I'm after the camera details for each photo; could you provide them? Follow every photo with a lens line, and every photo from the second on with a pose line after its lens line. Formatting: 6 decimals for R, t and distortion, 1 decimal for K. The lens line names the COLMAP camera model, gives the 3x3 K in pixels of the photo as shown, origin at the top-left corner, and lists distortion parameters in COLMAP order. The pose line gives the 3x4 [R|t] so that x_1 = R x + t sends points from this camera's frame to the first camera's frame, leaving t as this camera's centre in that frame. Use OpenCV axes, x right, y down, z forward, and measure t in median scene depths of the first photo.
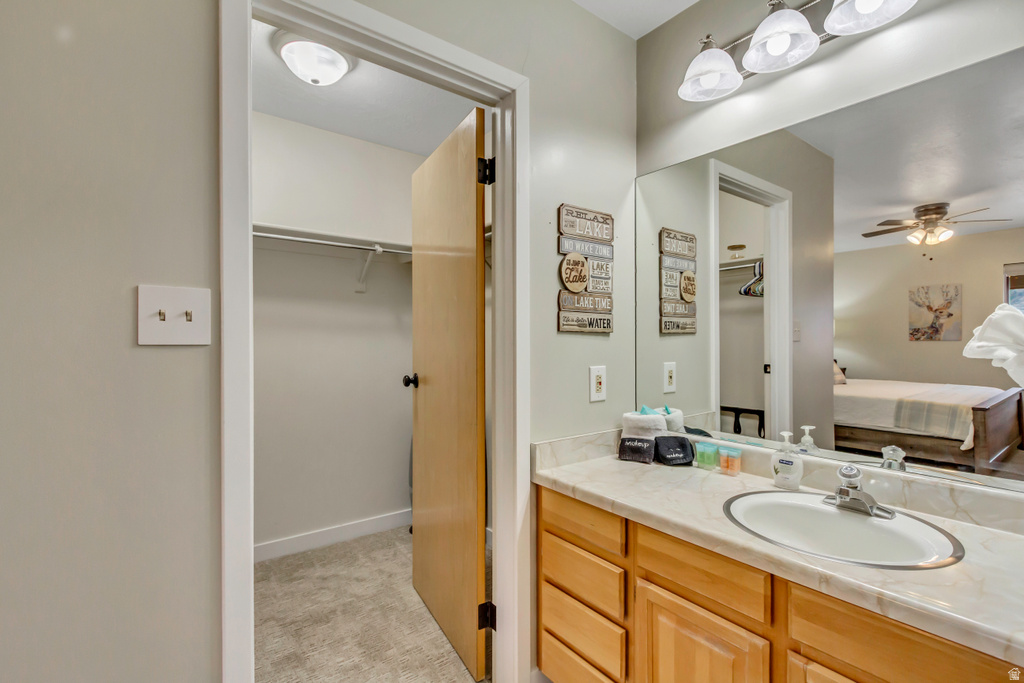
lens RADIAL K [[468.5, 0, 509.0], [0, 468.5, 344.4], [0, 0, 1]] dist [0.002666, 0.000008]
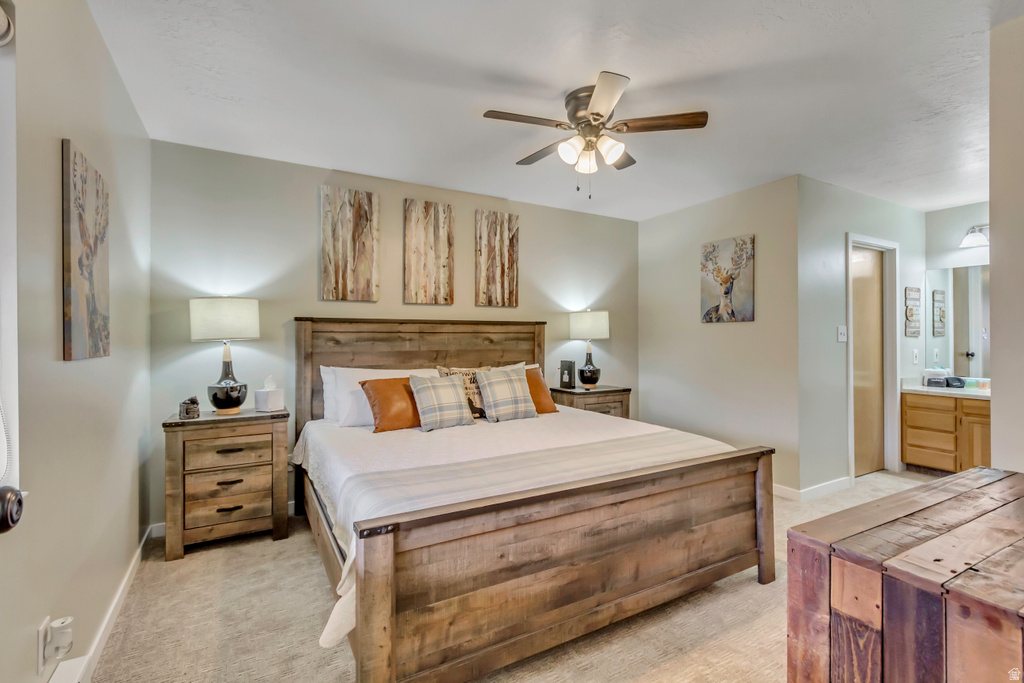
lens RADIAL K [[468.5, 0, 509.0], [0, 468.5, 344.4], [0, 0, 1]] dist [0.002666, 0.000008]
pose [[0.991023, -0.007016, -0.133510, -1.653496], [0.006949, 0.999975, -0.000969, 0.005952], [0.133514, 0.000033, 0.991047, -1.795657]]
